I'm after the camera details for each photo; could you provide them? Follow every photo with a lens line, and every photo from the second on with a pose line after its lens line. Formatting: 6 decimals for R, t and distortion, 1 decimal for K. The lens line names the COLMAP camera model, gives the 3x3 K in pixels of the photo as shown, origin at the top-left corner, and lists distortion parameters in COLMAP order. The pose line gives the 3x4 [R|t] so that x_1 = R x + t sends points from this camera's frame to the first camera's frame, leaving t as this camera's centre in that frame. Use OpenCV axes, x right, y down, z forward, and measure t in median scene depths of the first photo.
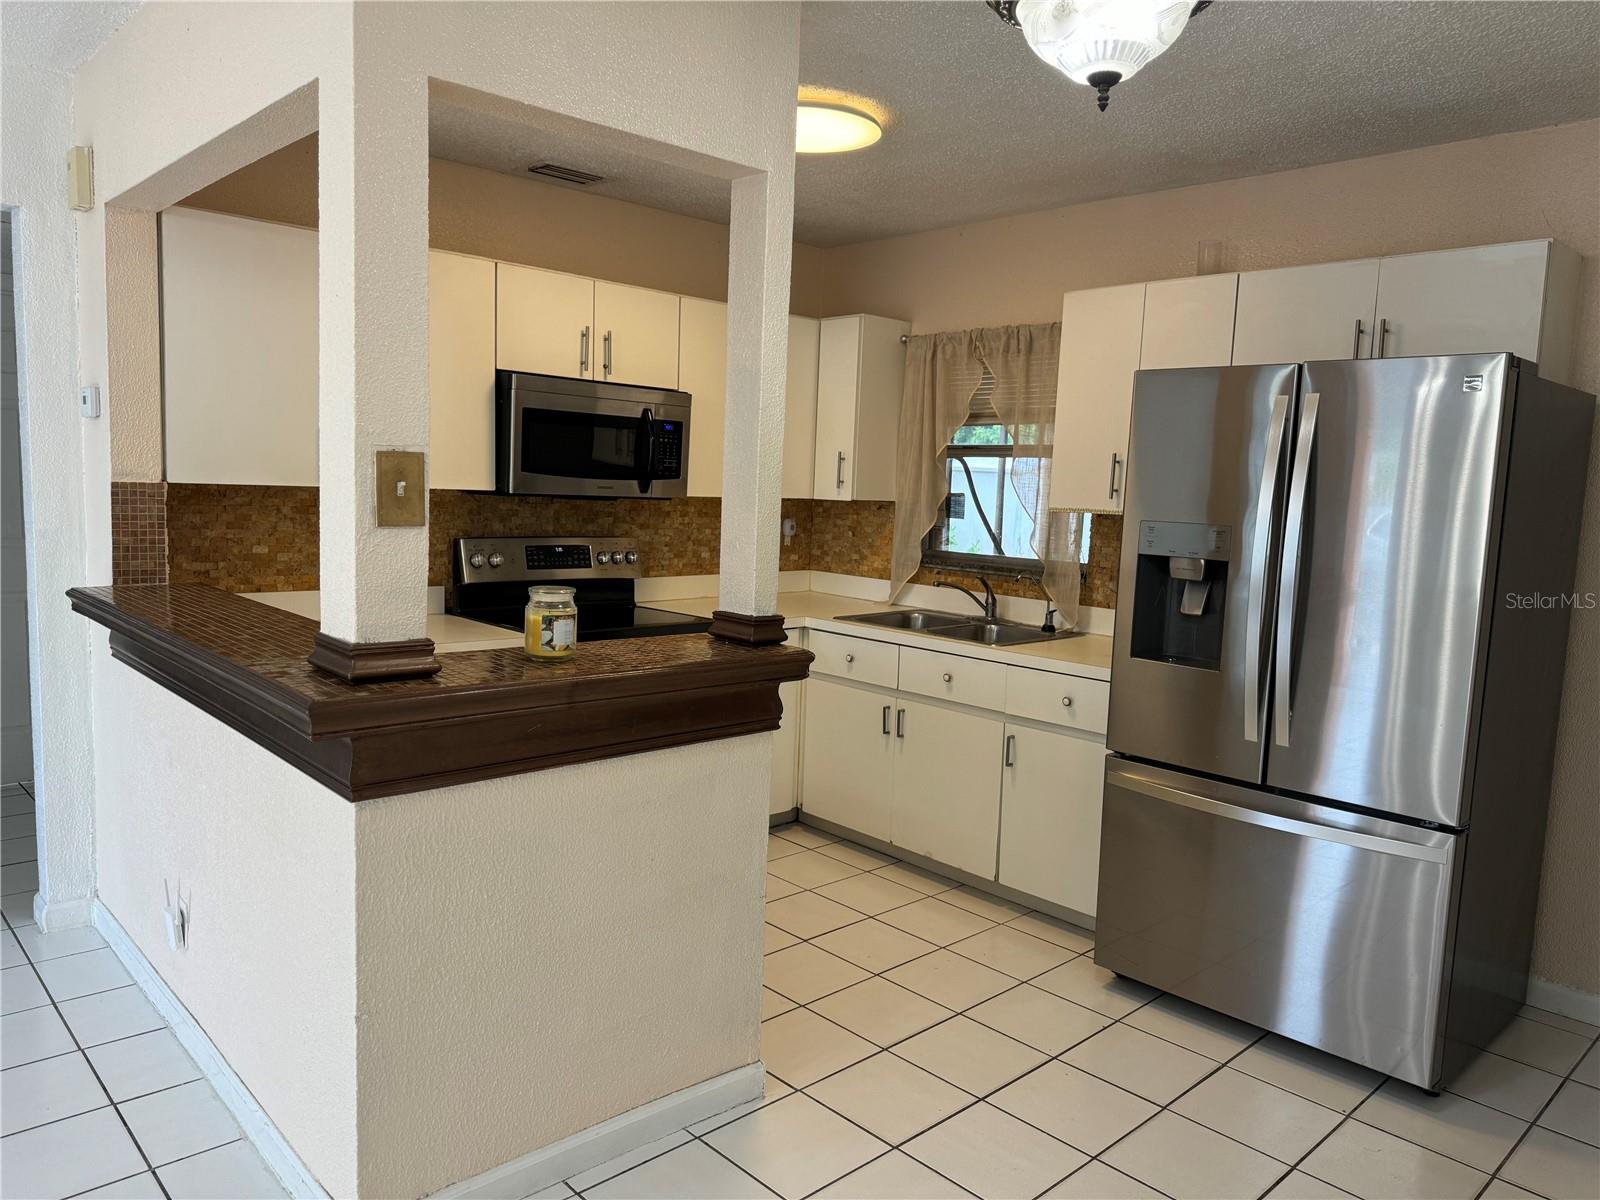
lens RADIAL K [[1126.3, 0, 788.7], [0, 1126.3, 601.7], [0, 0, 1]] dist [0.096512, -0.136629]
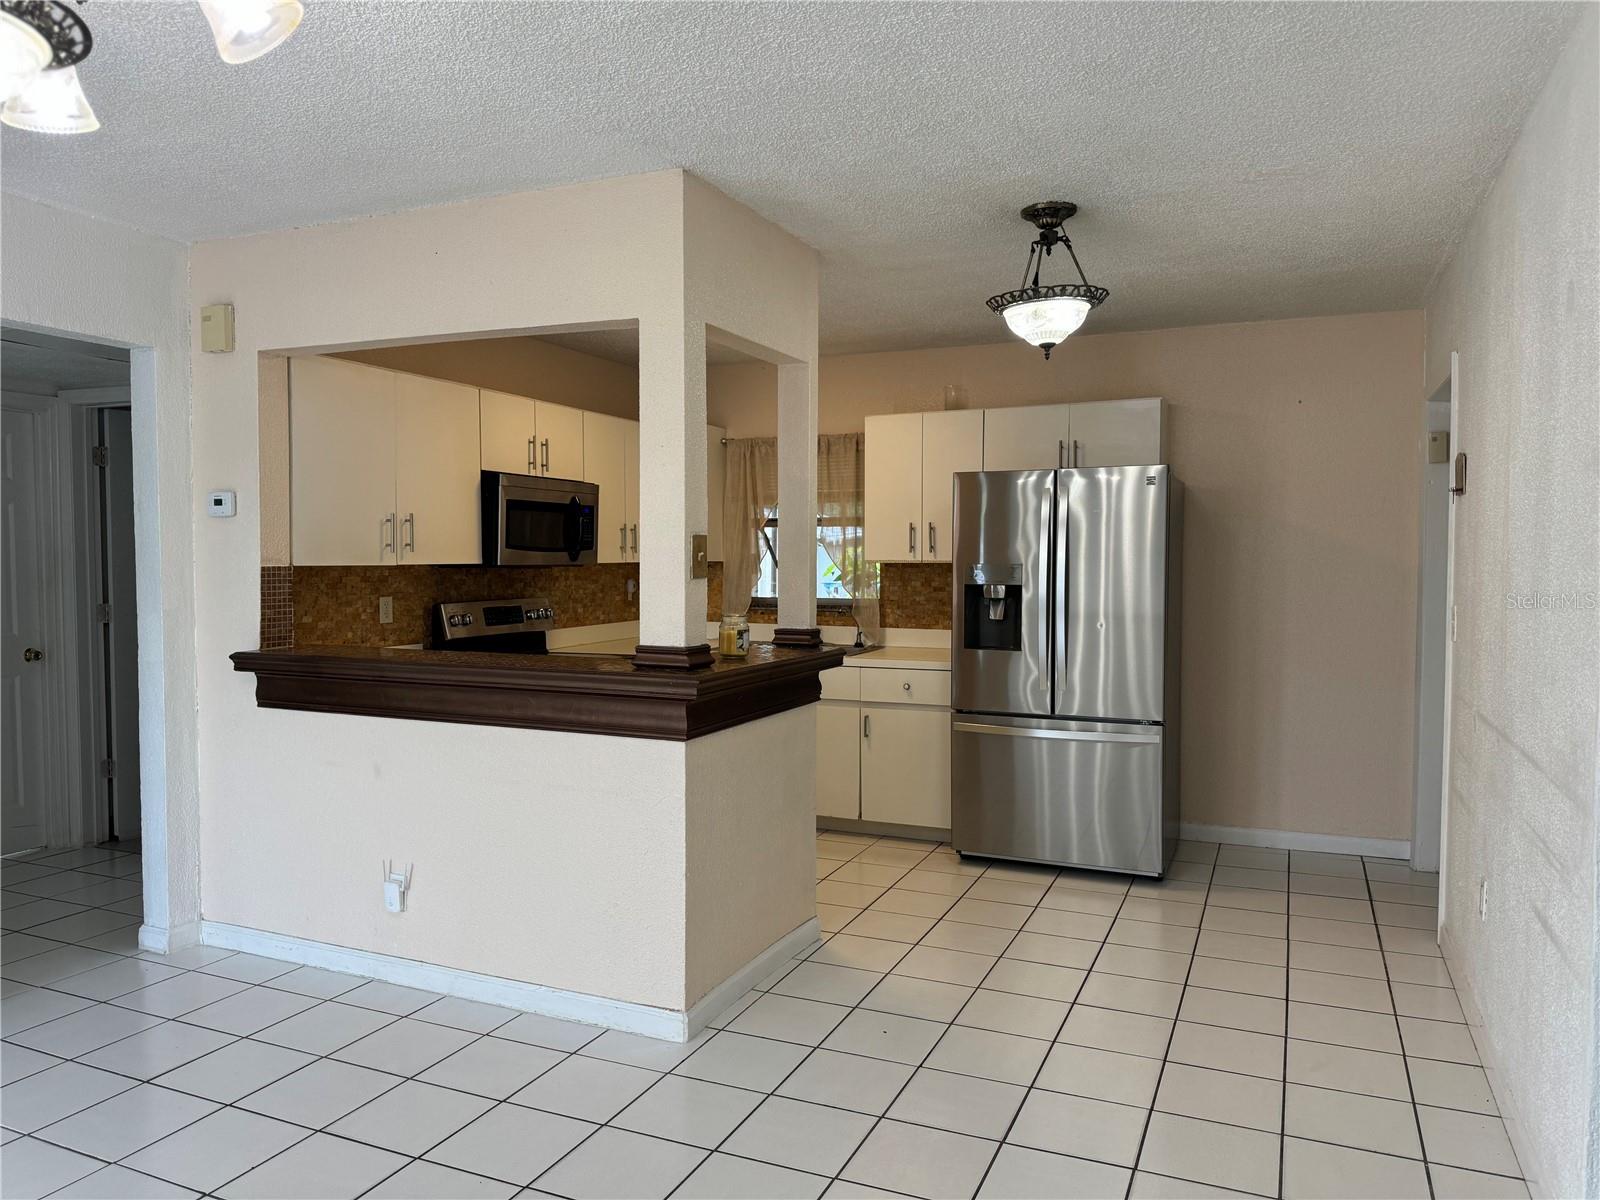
lens RADIAL K [[1126.3, 0, 788.7], [0, 1126.3, 601.7], [0, 0, 1]] dist [0.096512, -0.136629]
pose [[0.920916, -0.053664, 0.386050, -0.444352], [0.076320, 0.996130, -0.043588, 0.027081], [-0.382217, 0.069604, 0.921448, -0.310177]]
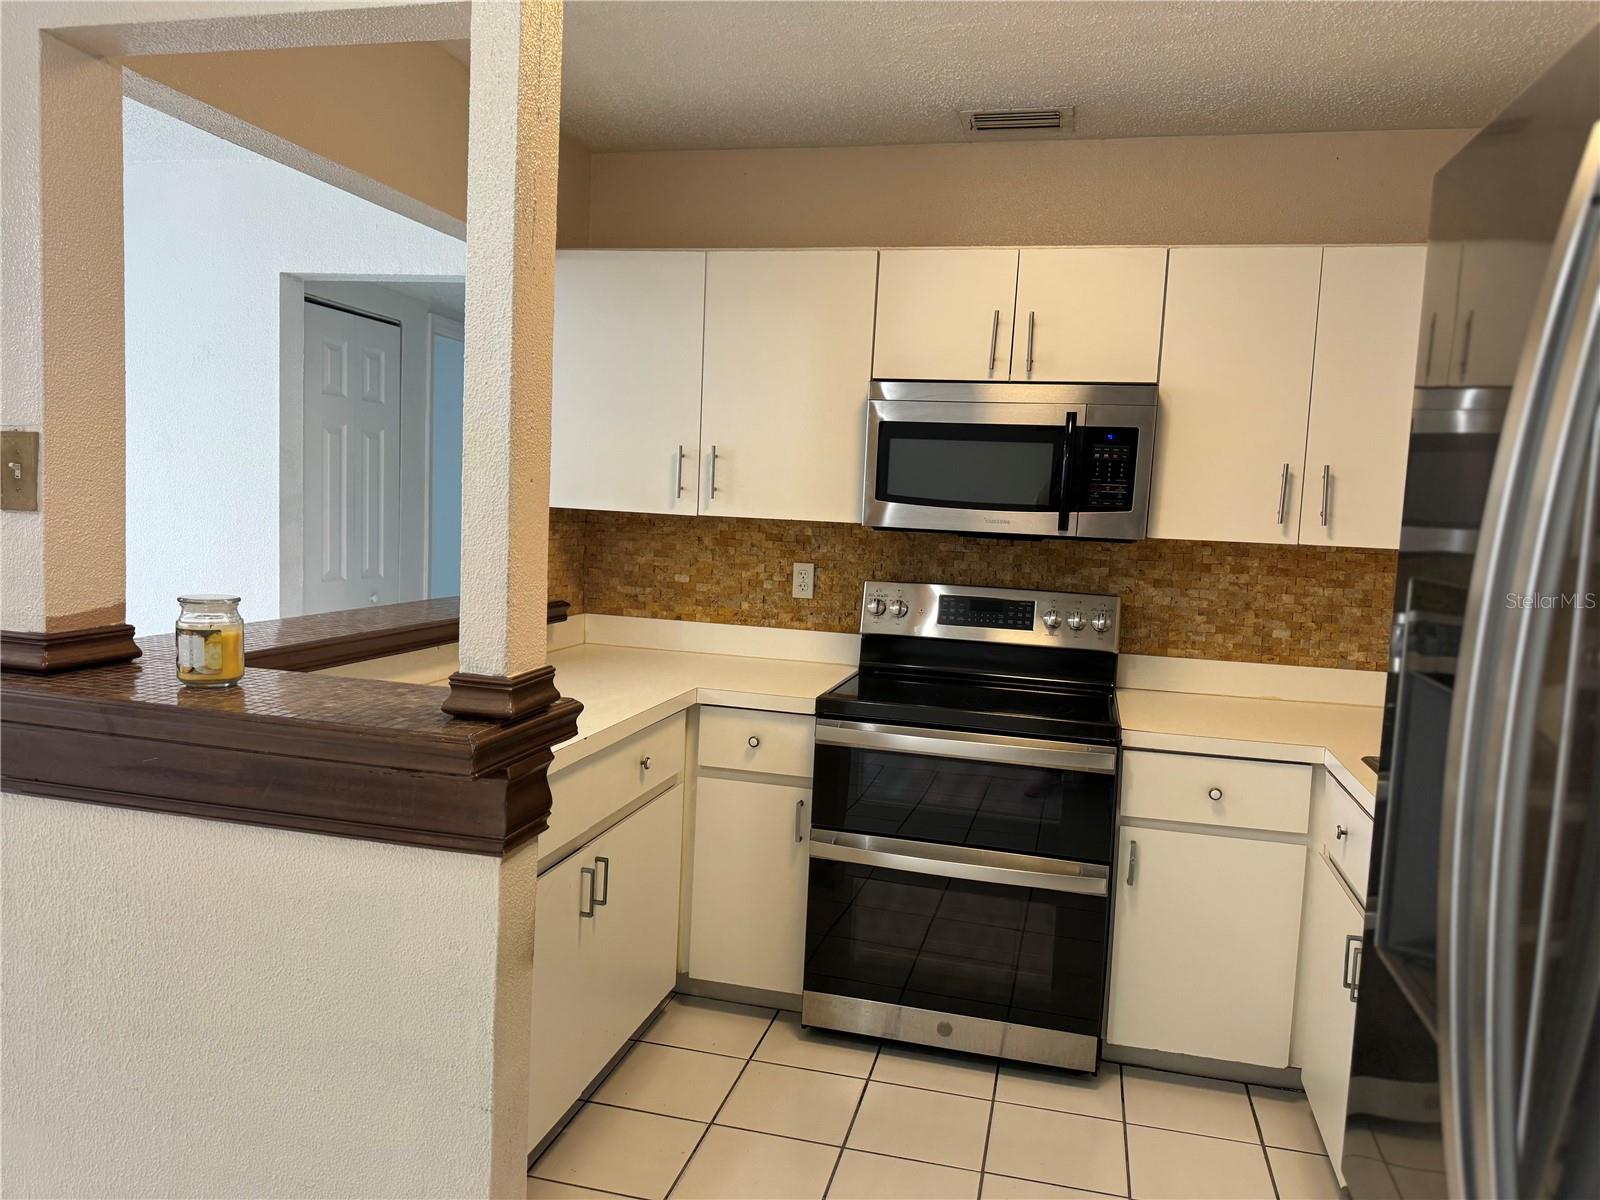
lens RADIAL K [[1102.7, 0, 800.0], [0, 1102.7, 600.0], [0, 0, 1]] dist [0.088523, -0.127899]
pose [[0.543590, 0.058881, -0.837283, 0.408694], [-0.116804, 0.993137, -0.005992, -0.031974], [0.831184, 0.101055, 0.546737, 0.533786]]
